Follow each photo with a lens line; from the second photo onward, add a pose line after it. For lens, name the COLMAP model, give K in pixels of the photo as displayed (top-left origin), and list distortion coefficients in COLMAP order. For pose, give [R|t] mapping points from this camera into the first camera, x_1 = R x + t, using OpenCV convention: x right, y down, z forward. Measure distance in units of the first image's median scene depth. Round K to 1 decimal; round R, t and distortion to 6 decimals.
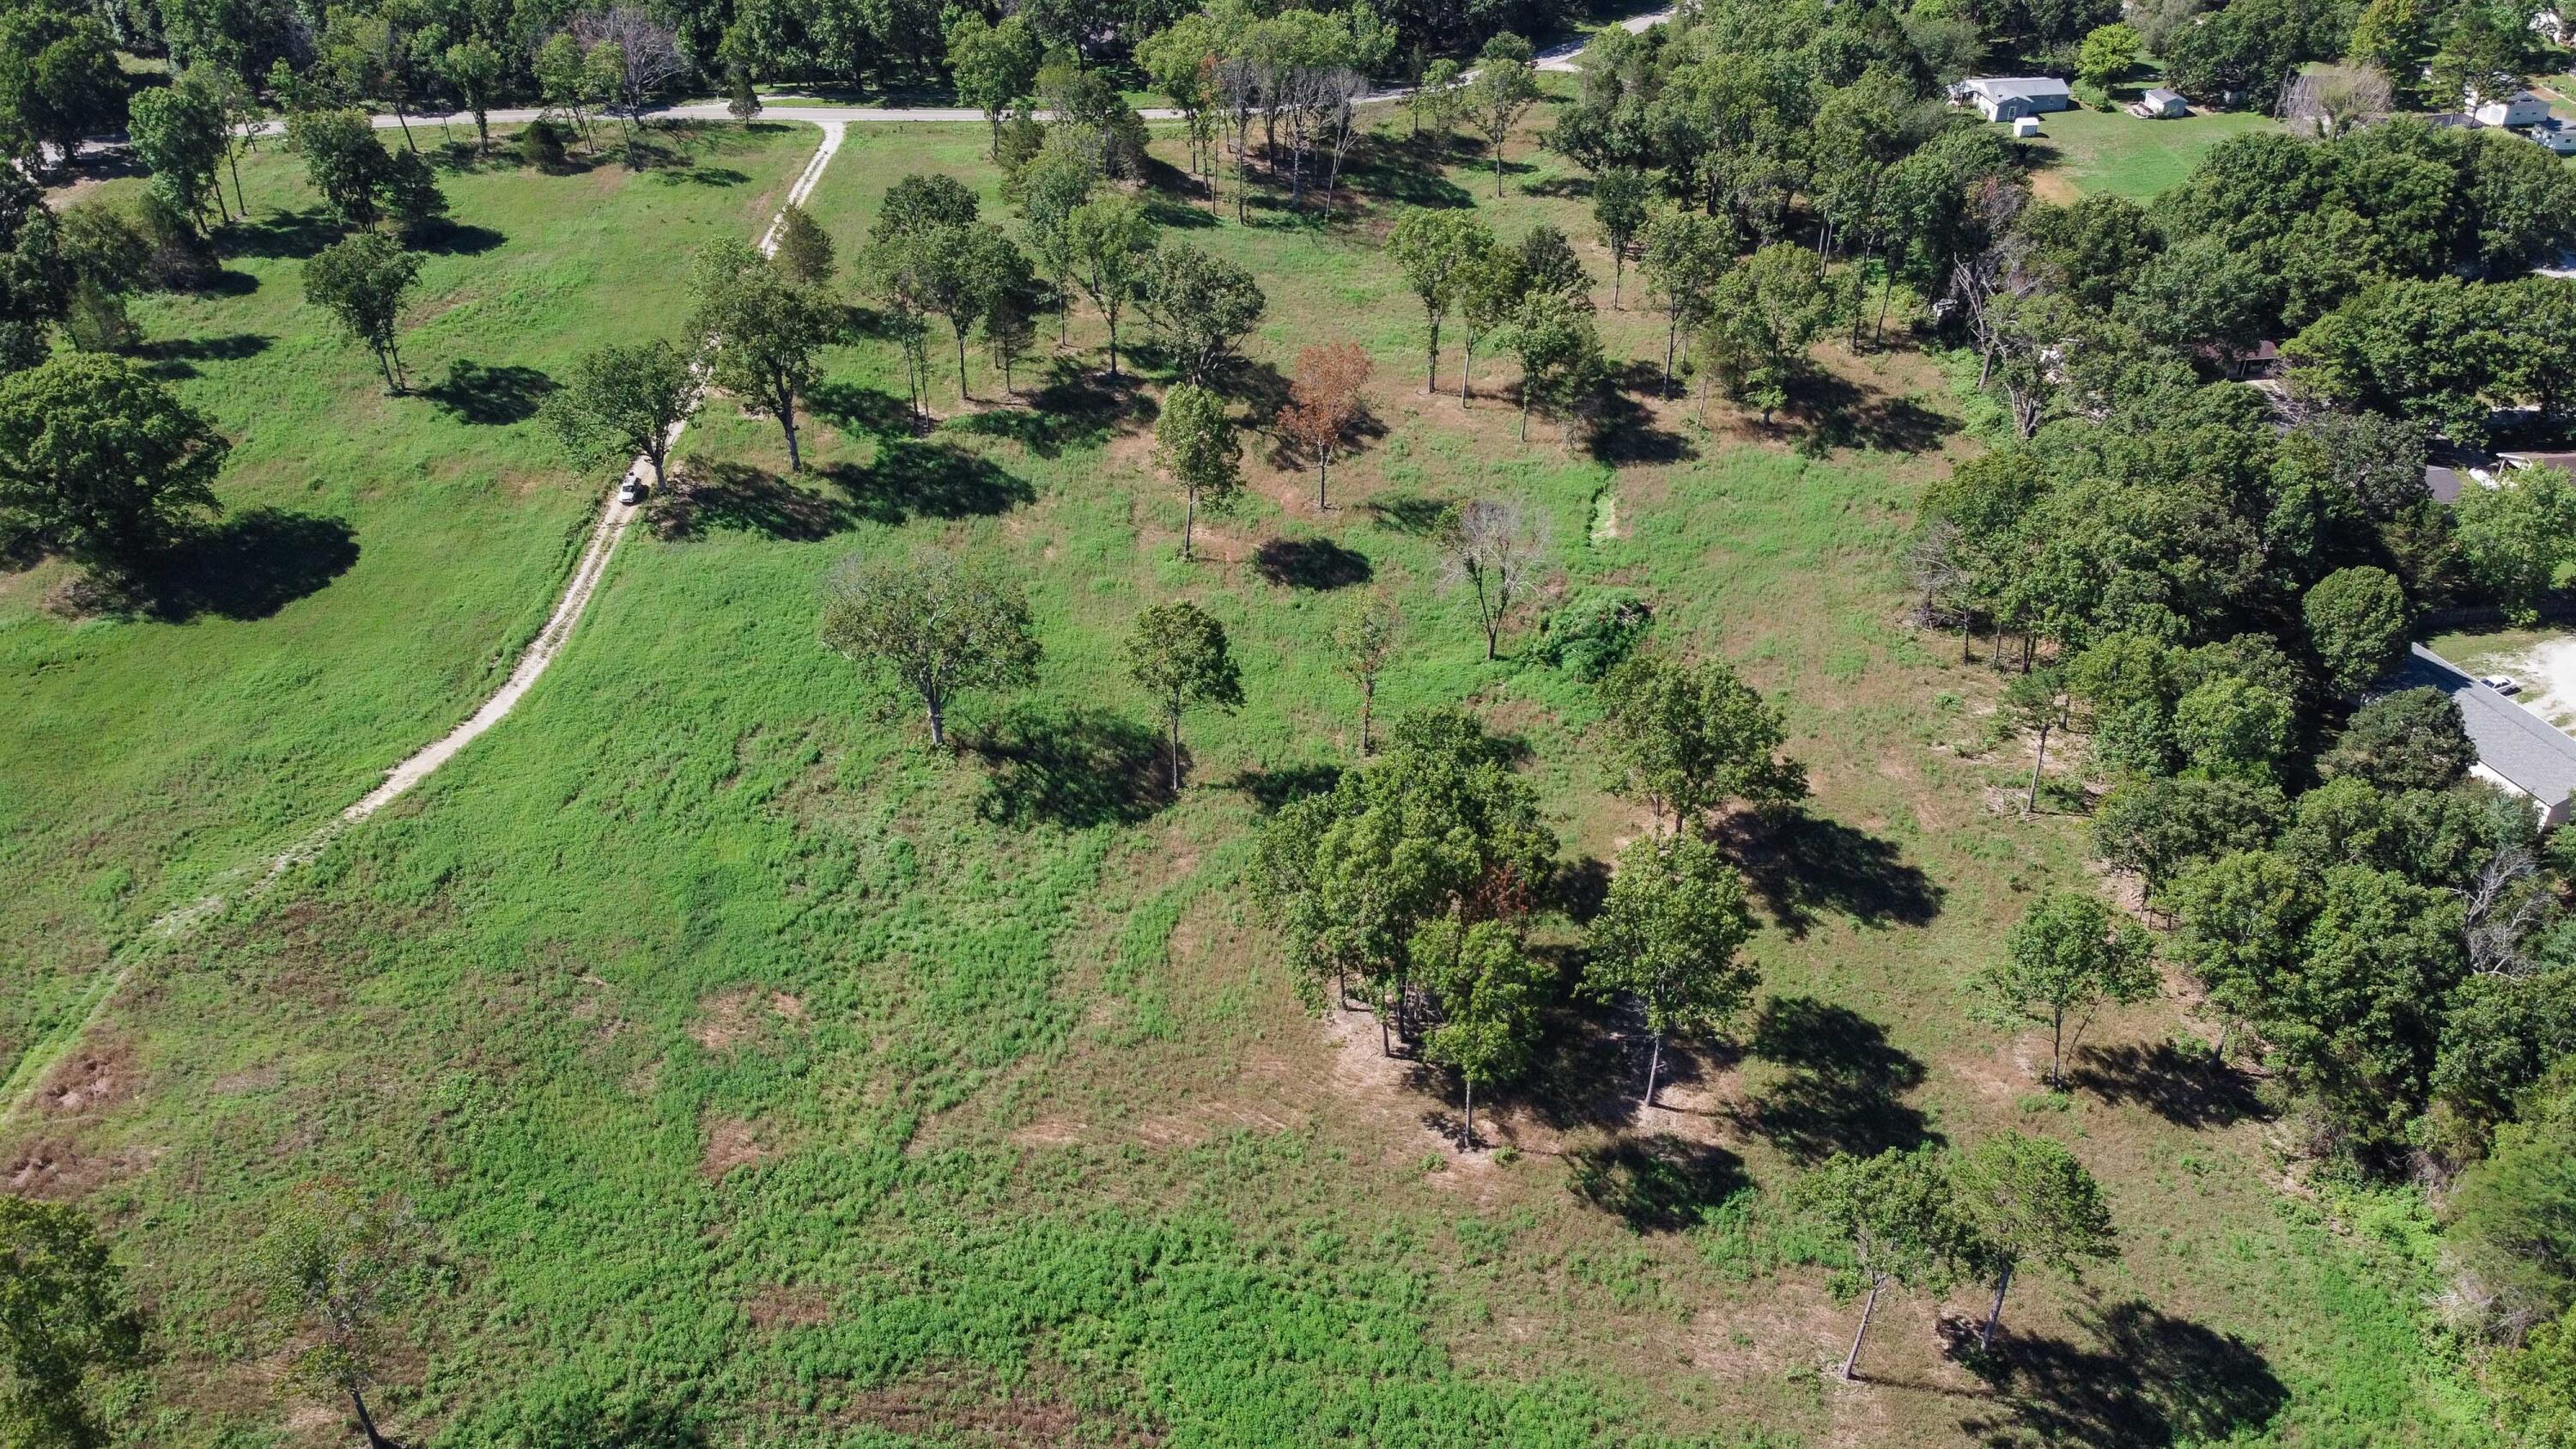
lens RADIAL K [[1889.5, 0, 1289.0], [0, 1889.5, 743.7], [0, 0, 1]] dist [0.258446, -0.316581]
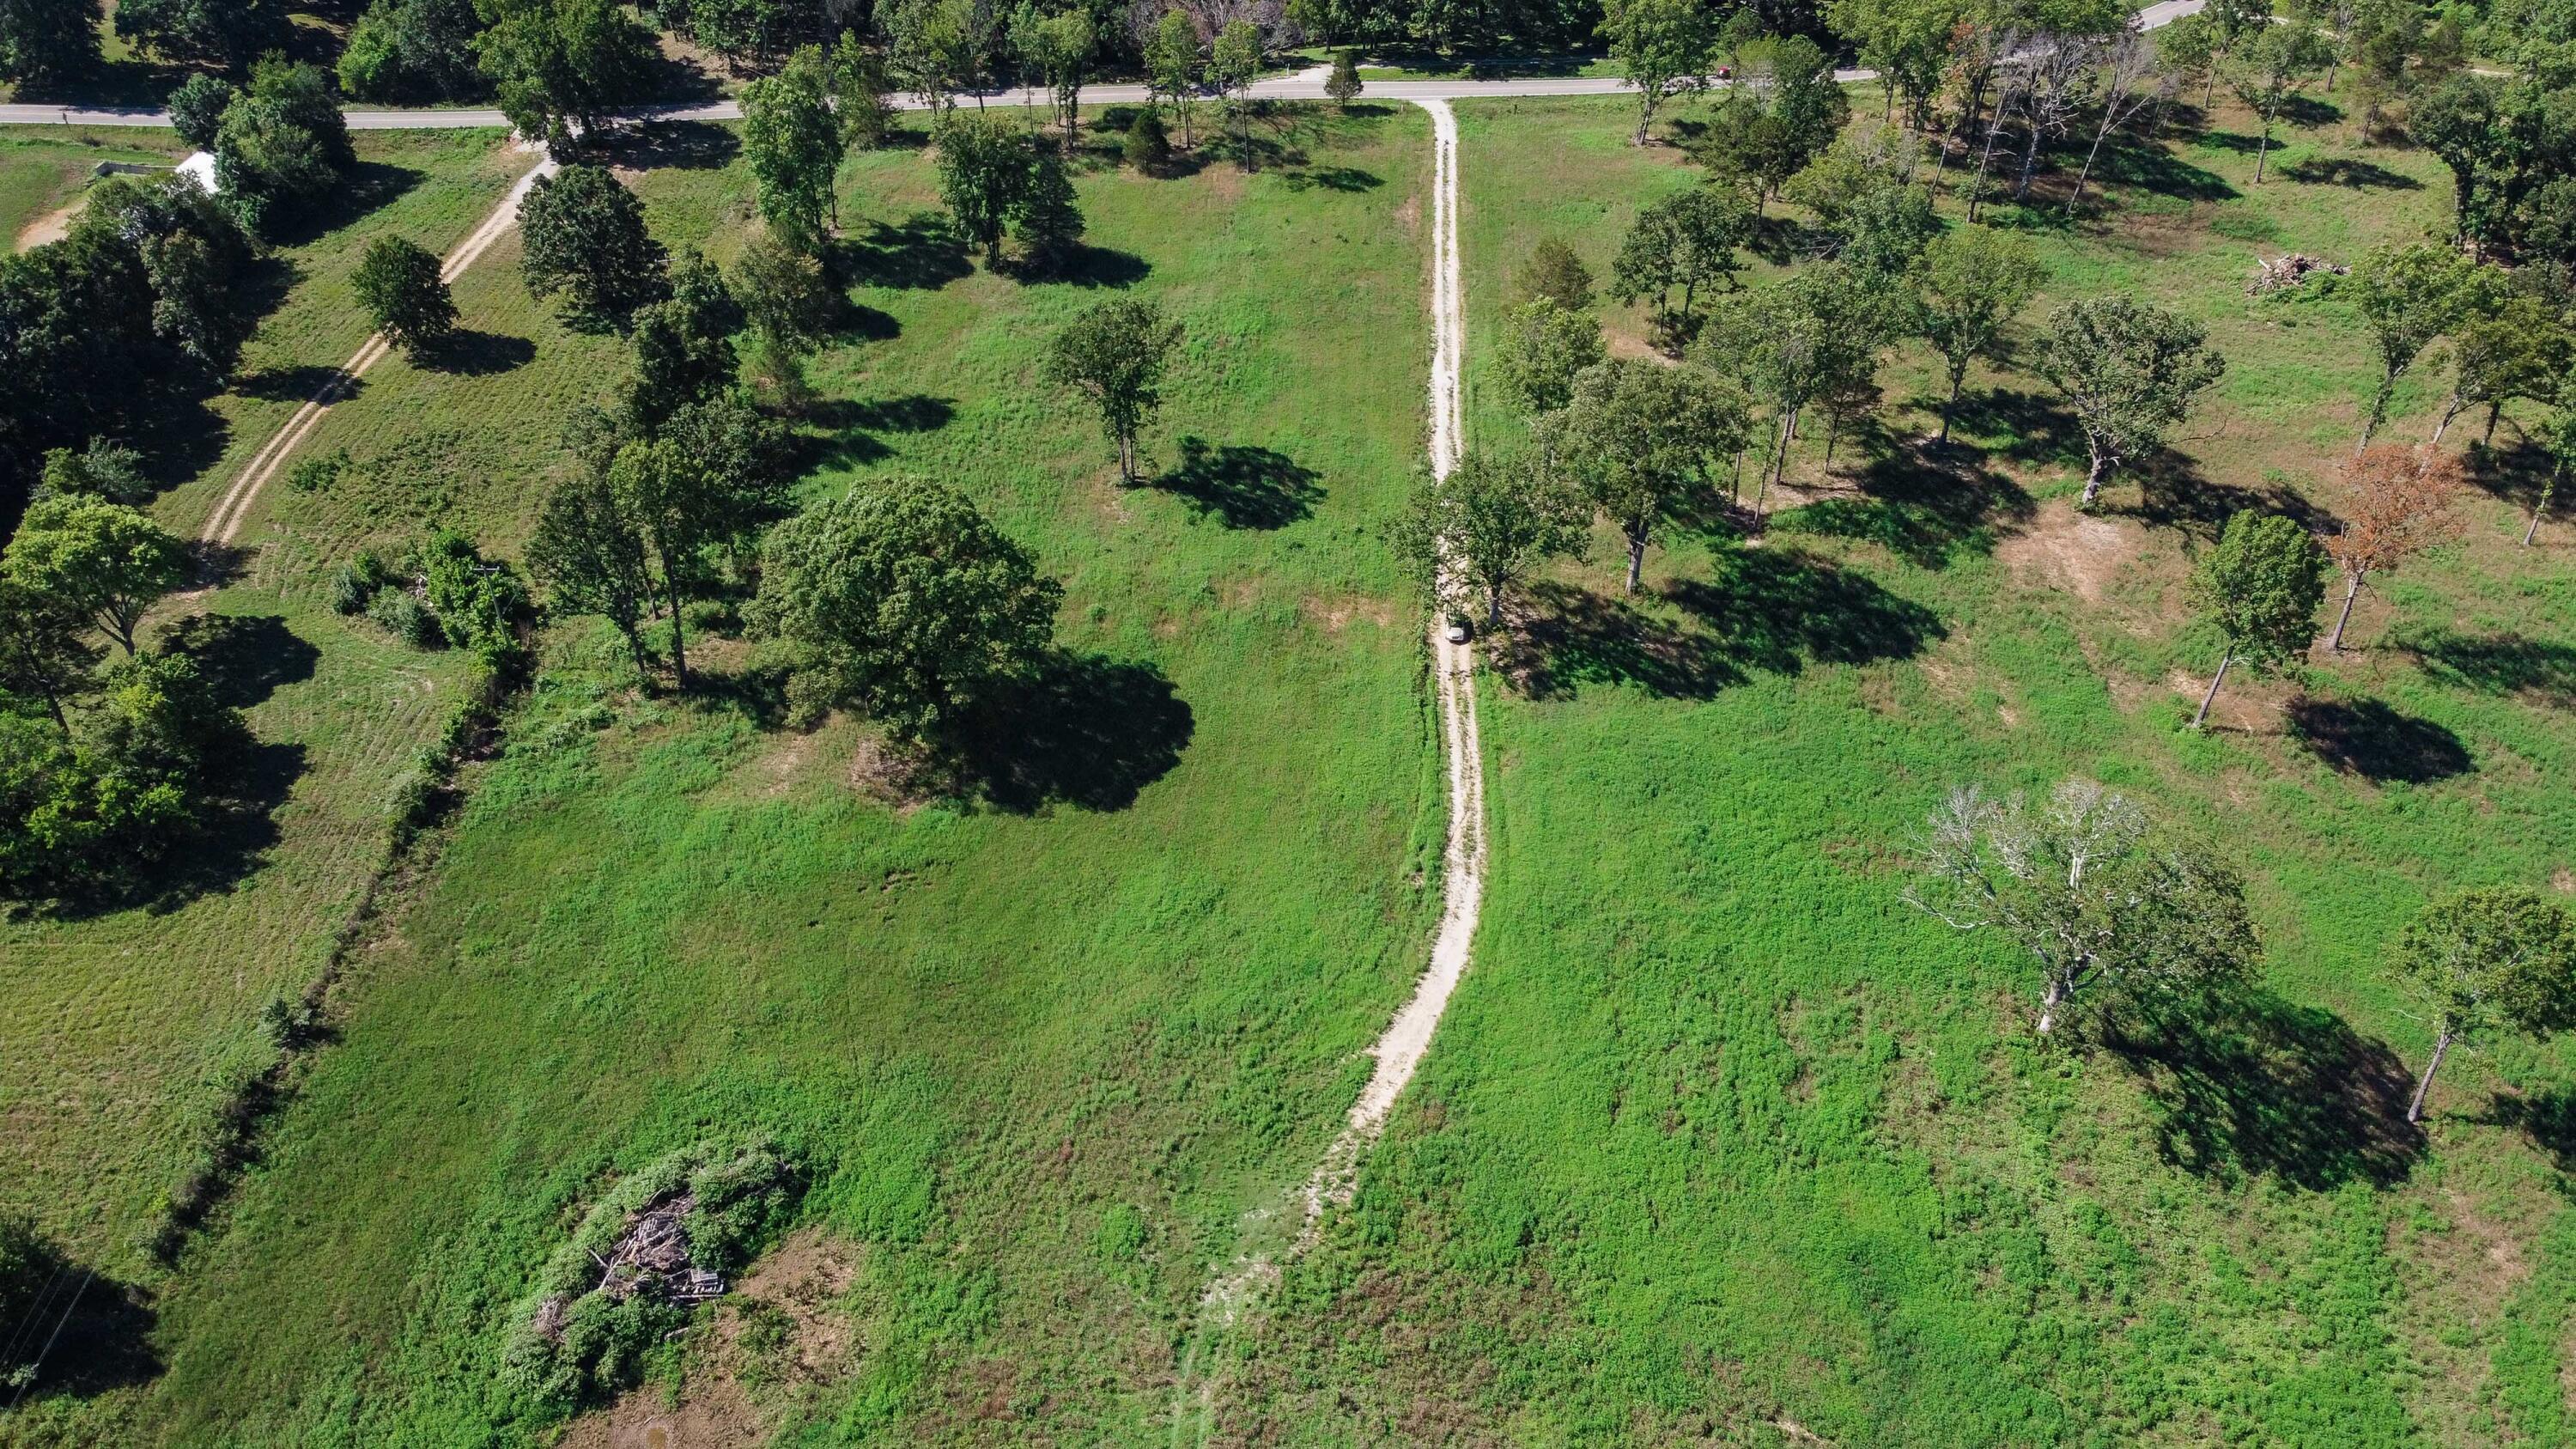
lens RADIAL K [[1889.5, 0, 1289.0], [0, 1889.5, 743.7], [0, 0, 1]] dist [0.258446, -0.316581]
pose [[0.998808, 0.026816, -0.040790, -0.378105], [-0.024371, 0.997943, 0.059296, -0.126375], [0.042296, -0.058231, 0.997407, 0.194805]]
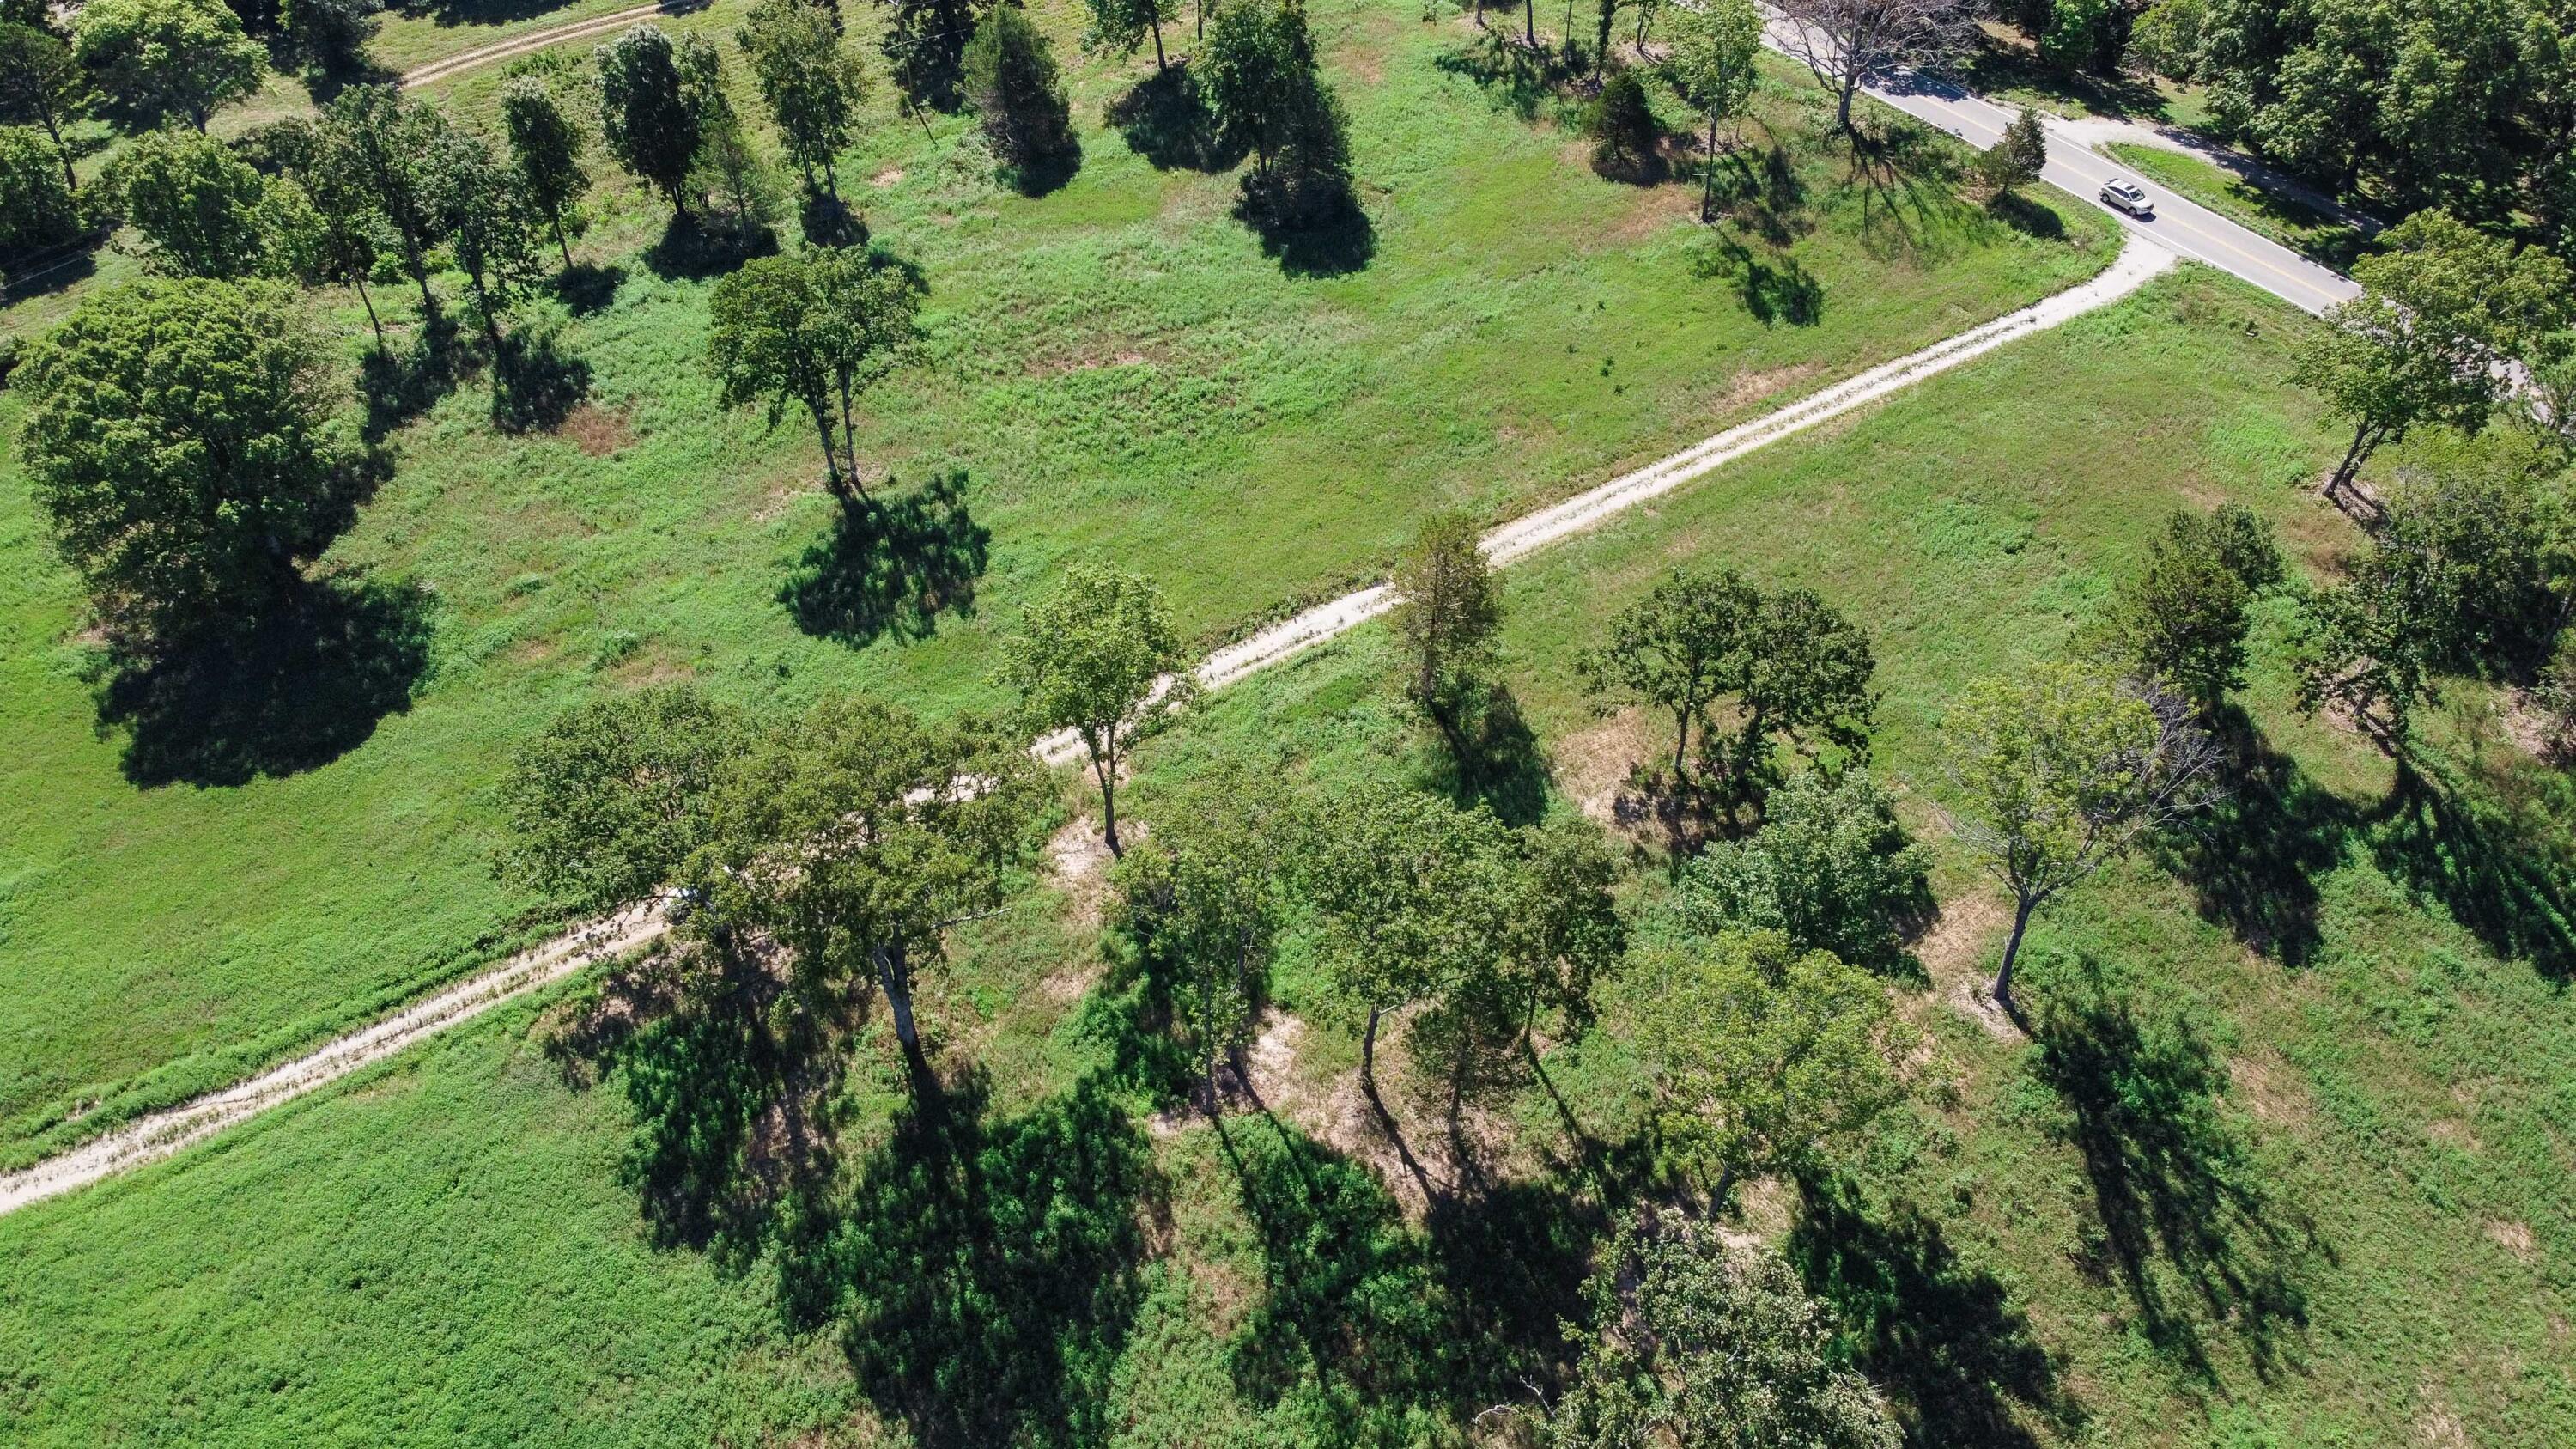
lens RADIAL K [[1901.3, 0, 1282.6], [0, 1901.3, 728.3], [0, 0, 1]] dist [0.251355, -0.305338]
pose [[0.509079, 0.604817, -0.612401, 0.055988], [-0.474225, 0.790859, 0.386849, -0.462455], [0.718296, 0.093480, 0.689429, 0.740338]]
